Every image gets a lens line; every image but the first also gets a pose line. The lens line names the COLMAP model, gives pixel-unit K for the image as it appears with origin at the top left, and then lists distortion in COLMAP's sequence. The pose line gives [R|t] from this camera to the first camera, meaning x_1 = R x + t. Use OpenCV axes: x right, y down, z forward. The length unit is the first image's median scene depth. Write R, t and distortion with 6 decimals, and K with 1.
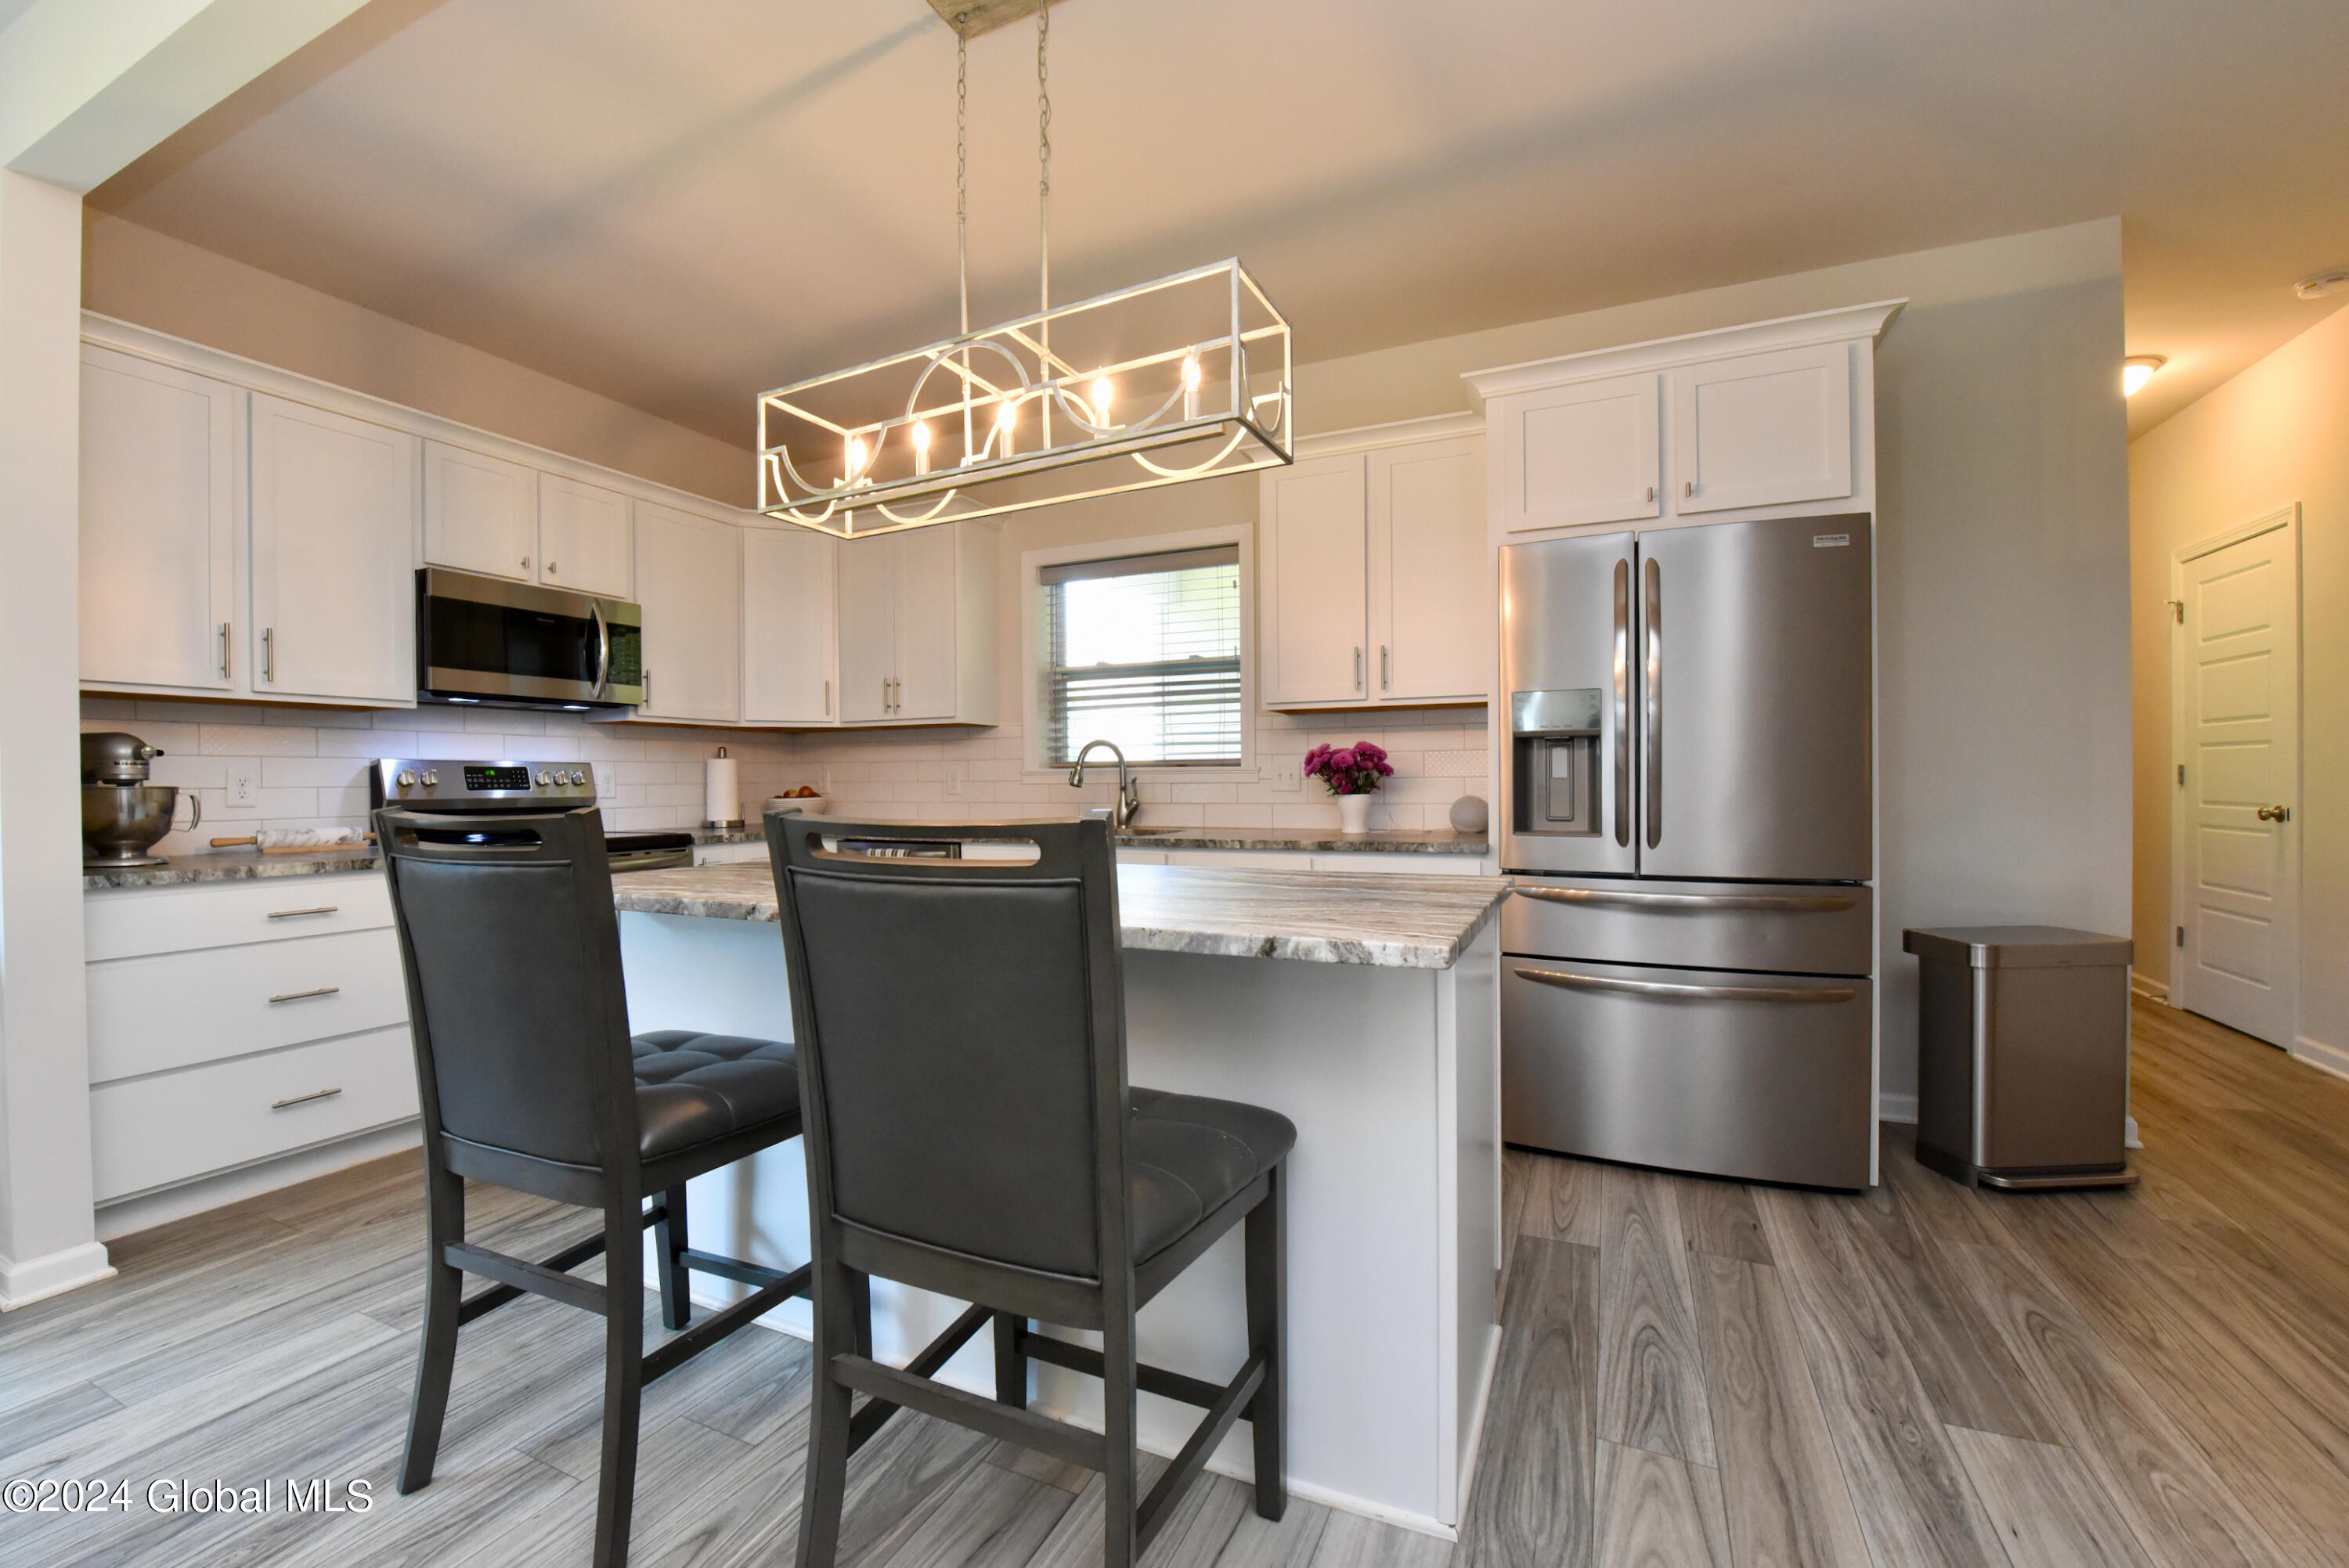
lens RADIAL K [[954.7, 0, 1166.1], [0, 954.7, 789.7], [0, 0, 1]] dist [-0.015282, -0.000596]
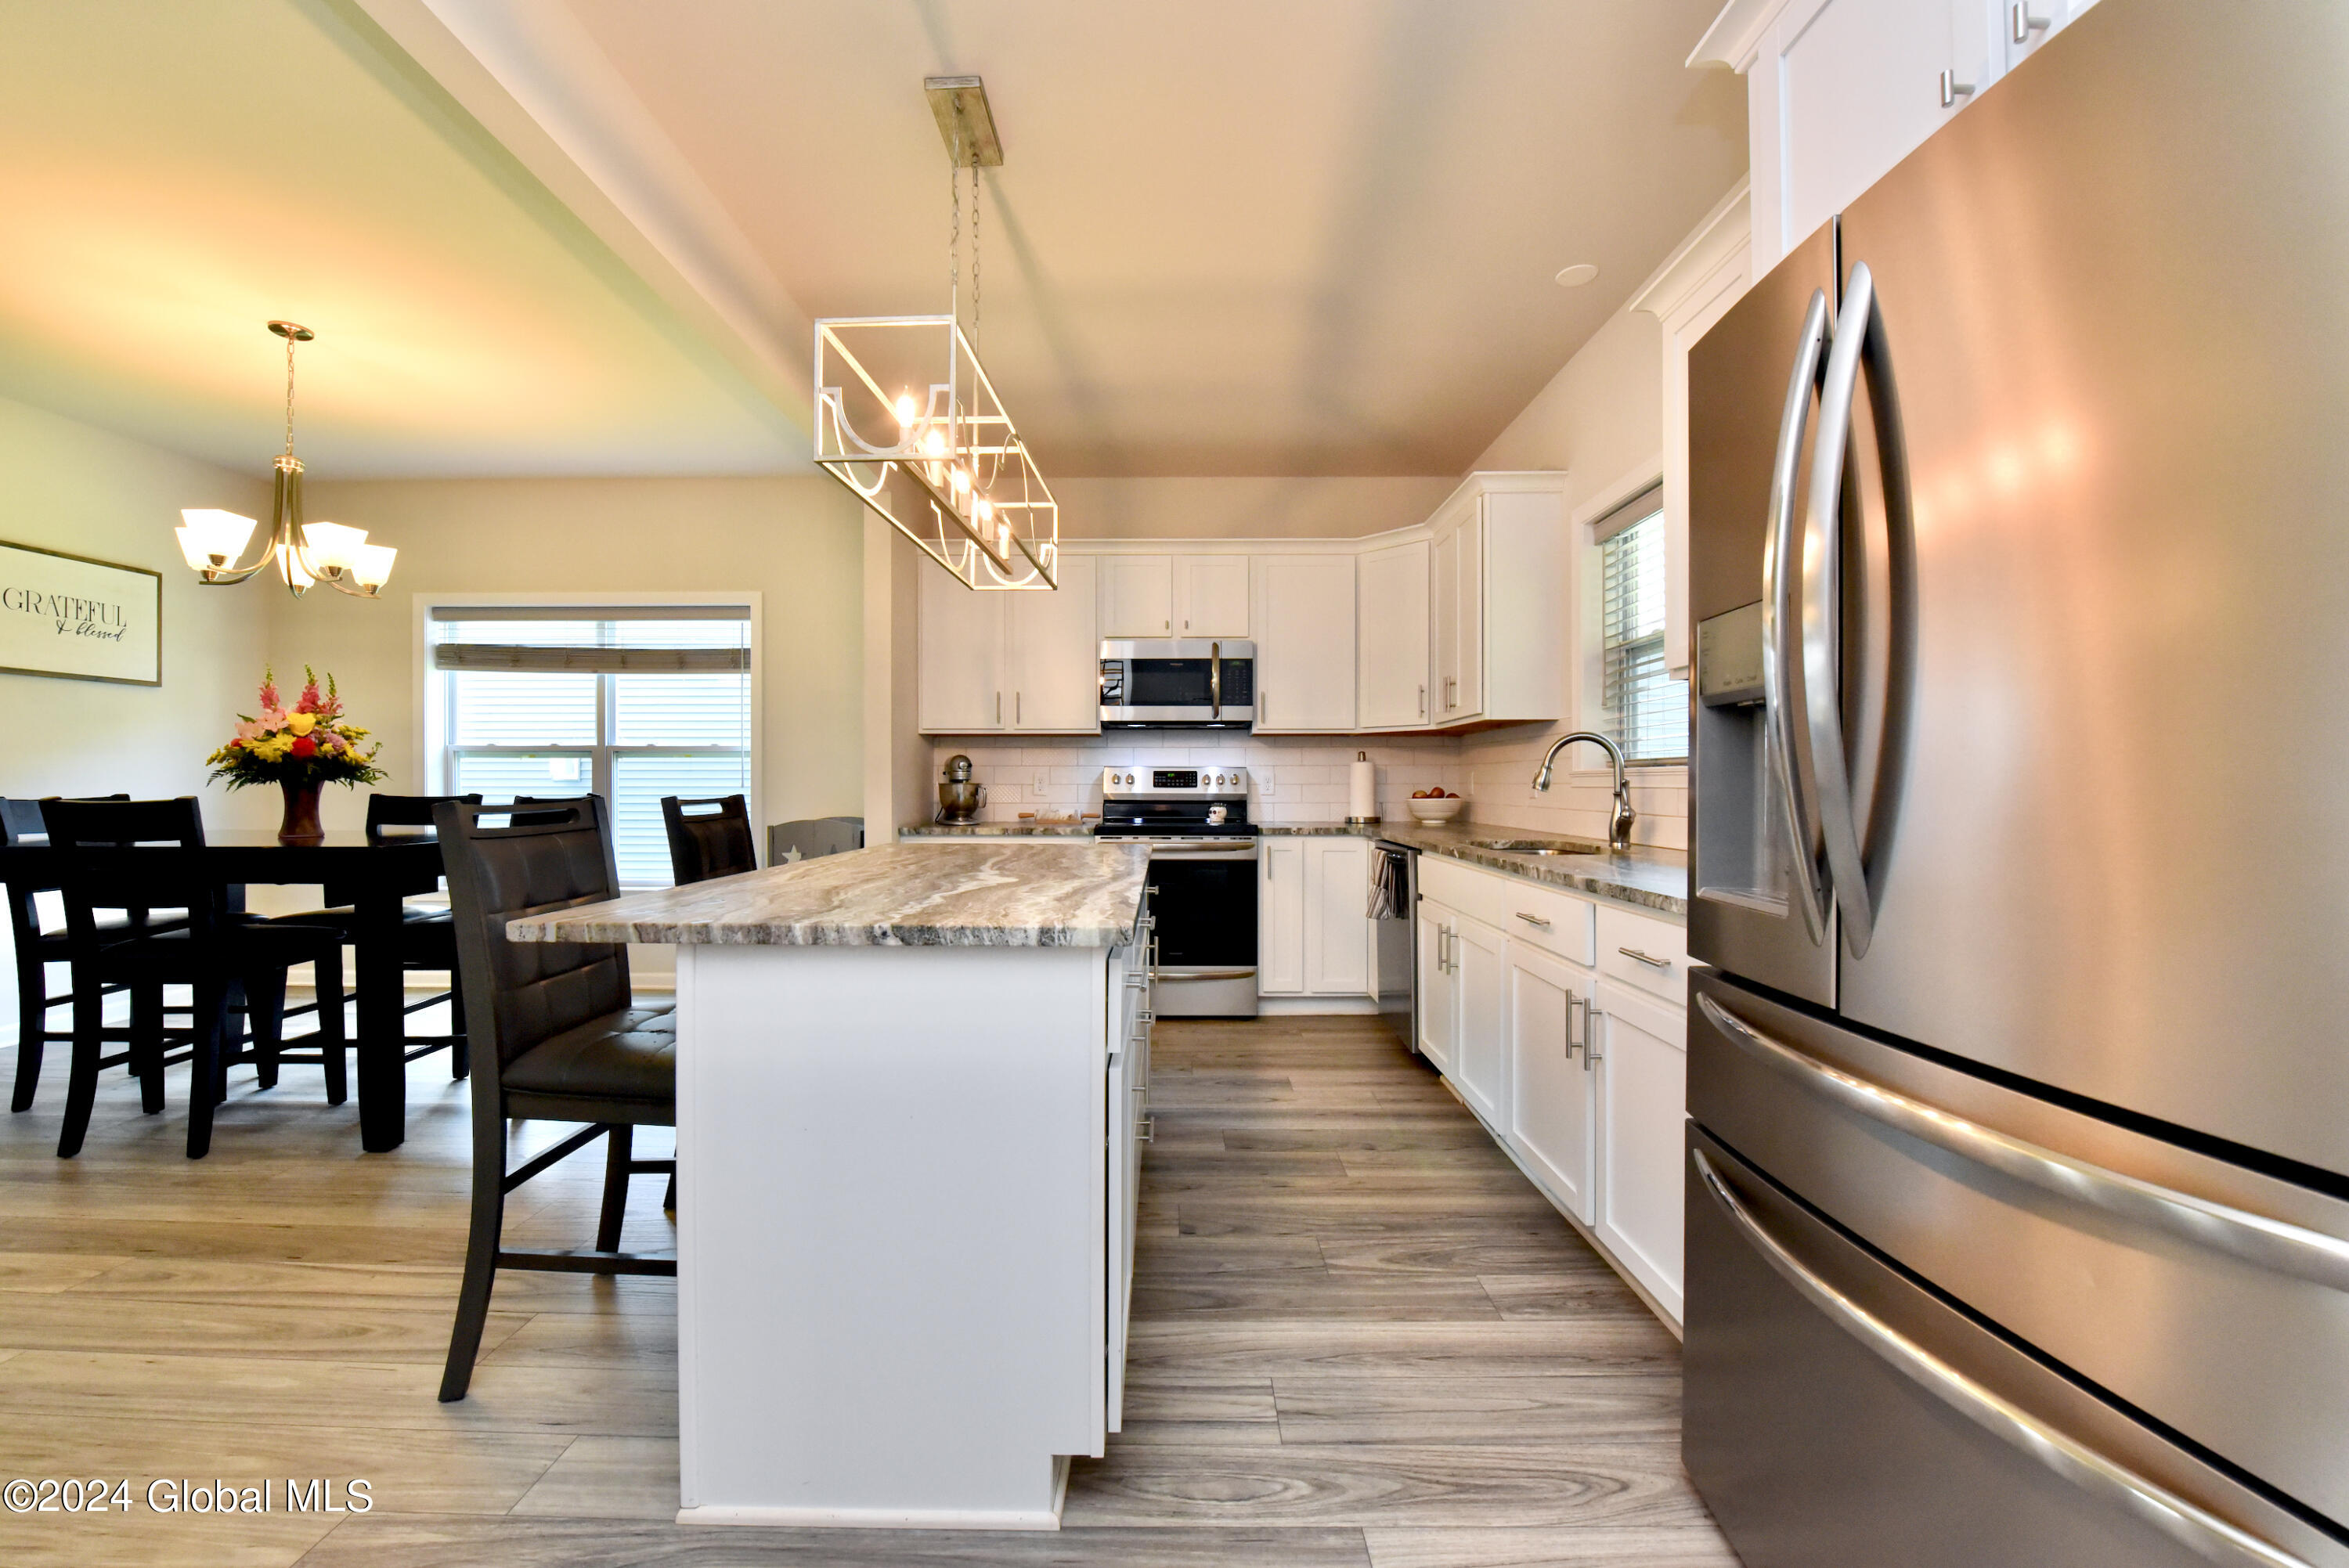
lens RADIAL K [[938.2, 0, 1165.9], [0, 938.2, 789.9], [0, 0, 1]] dist [-0.019112, -0.000470]
pose [[0.415533, 0.013046, -0.909485, 0.634172], [-0.012679, 0.999883, 0.008549, -0.008881], [0.909490, 0.007979, 0.415649, 0.468744]]
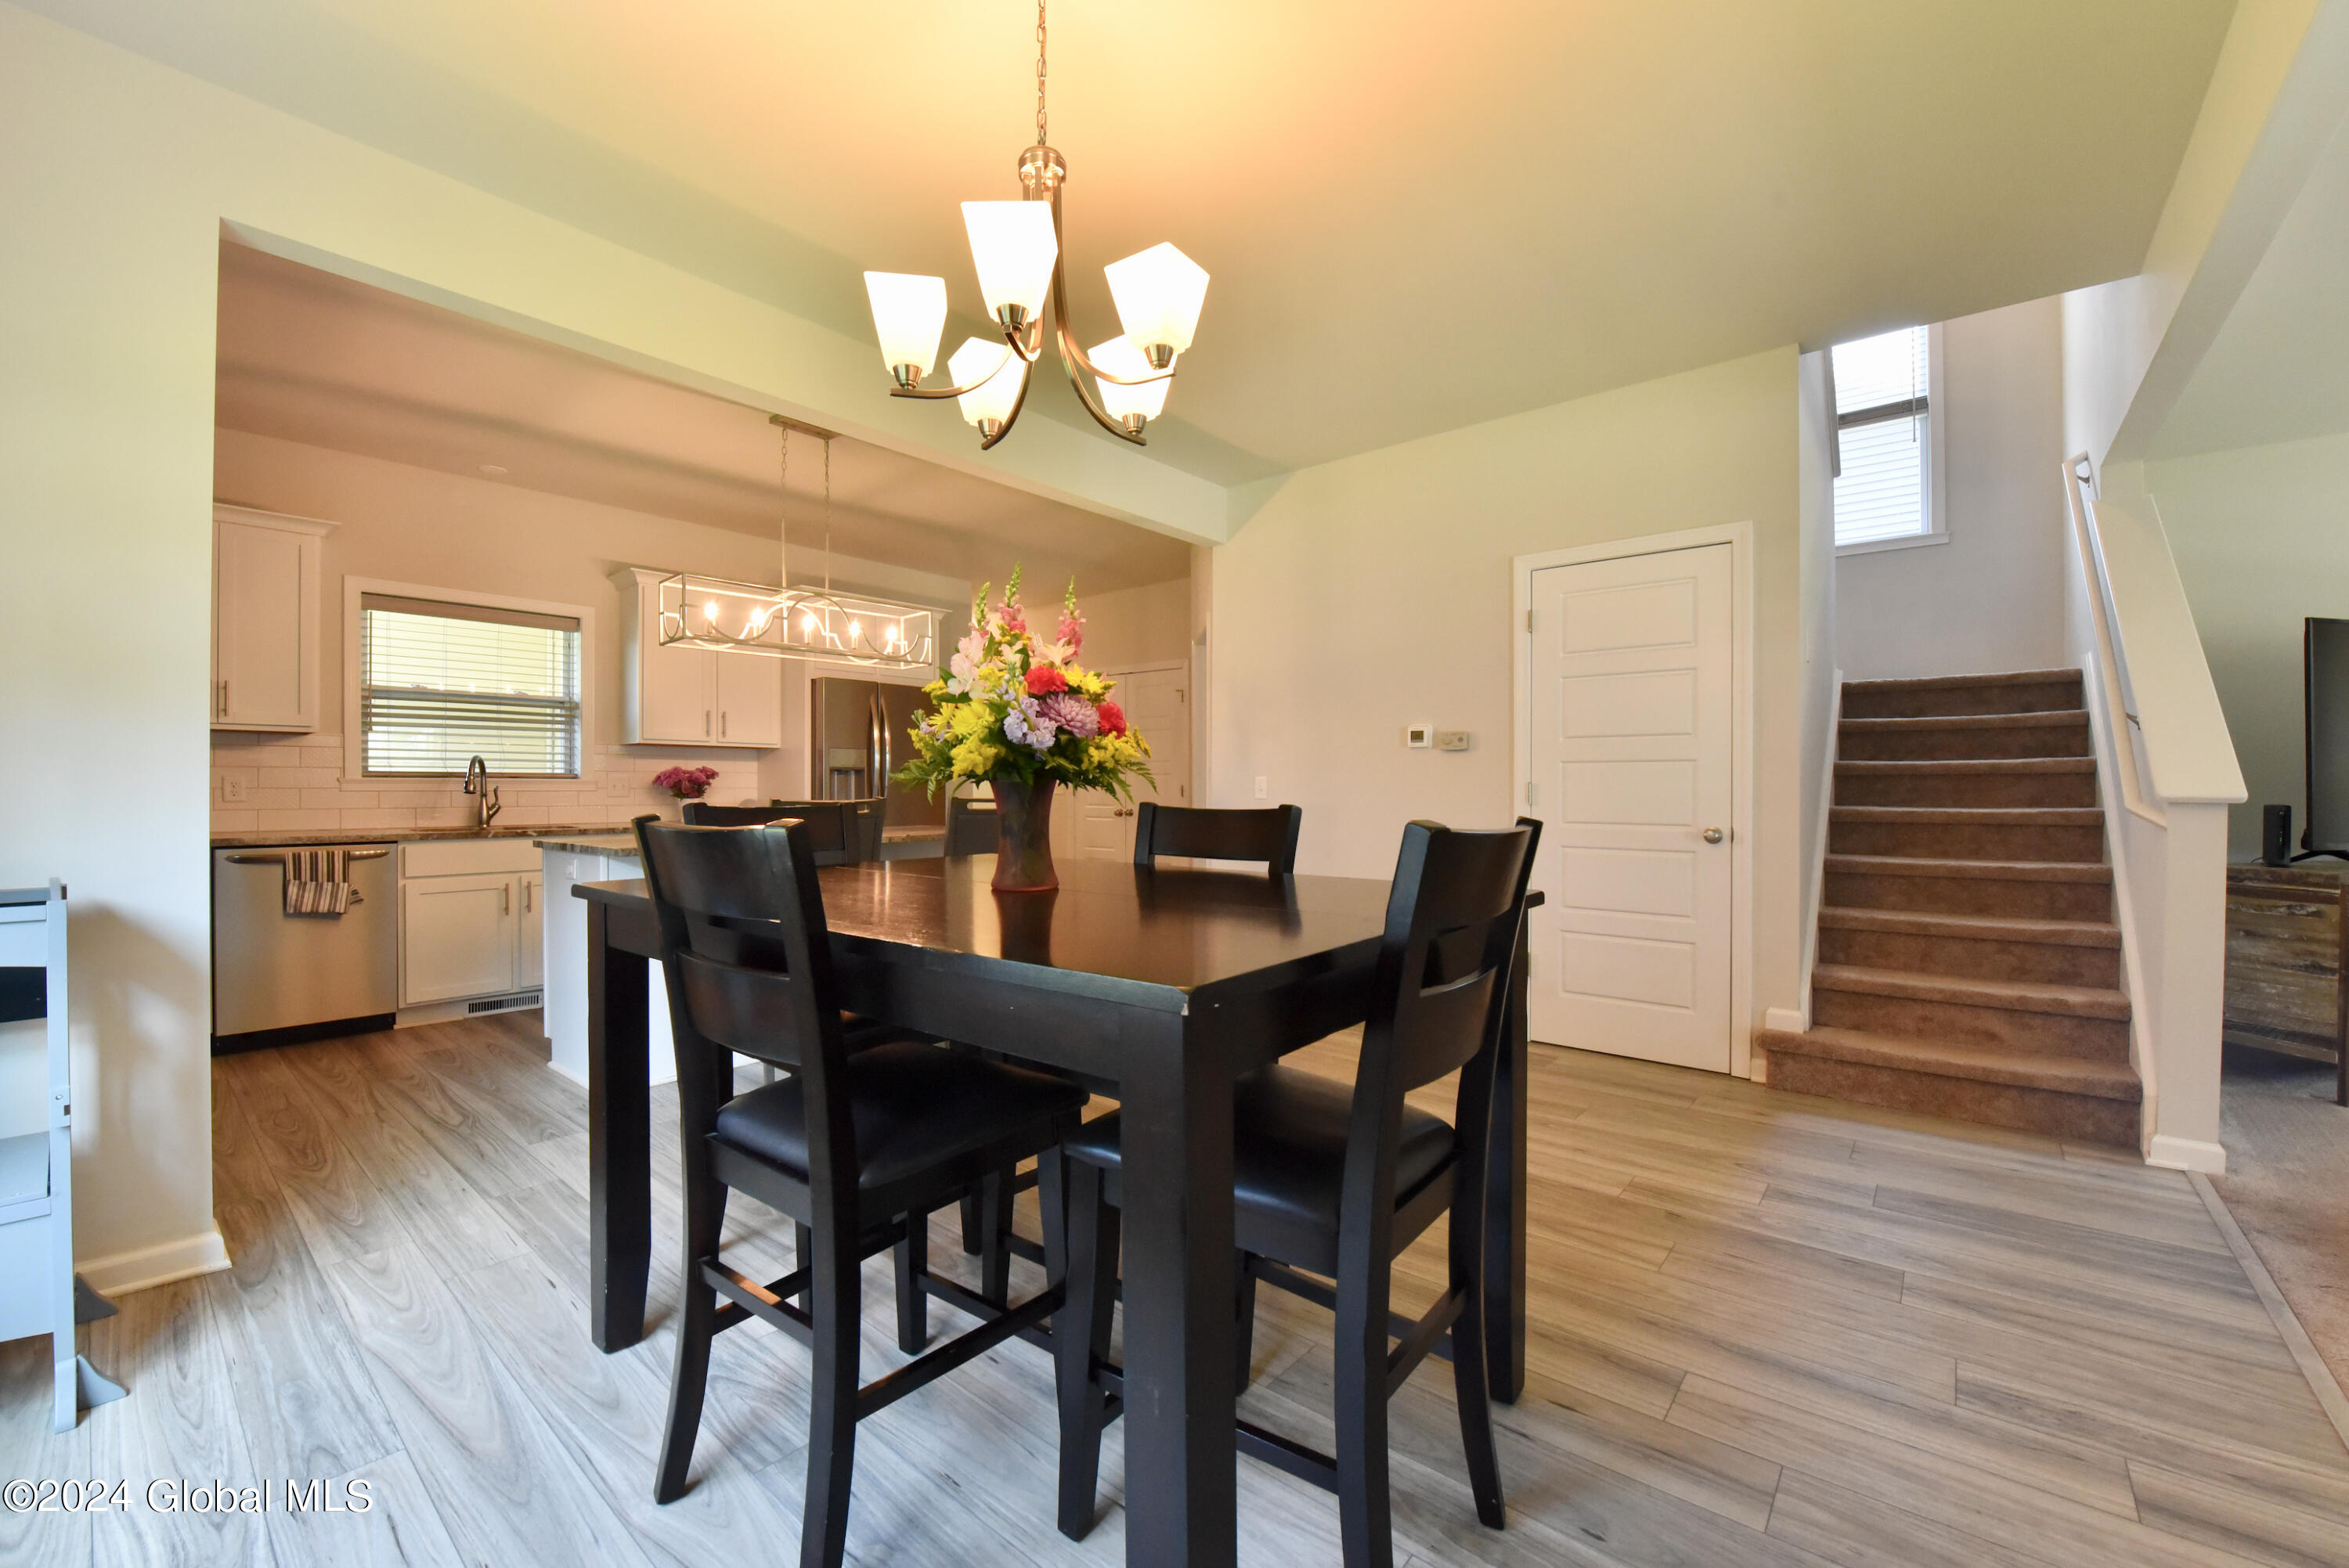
lens RADIAL K [[938.2, 0, 1165.9], [0, 938.2, 789.9], [0, 0, 1]] dist [-0.019112, -0.000470]
pose [[0.268708, 0.006110, 0.963202, -1.267276], [0.007833, 0.999933, -0.008528, 0.012054], [-0.963190, 0.009837, 0.268642, -0.229703]]
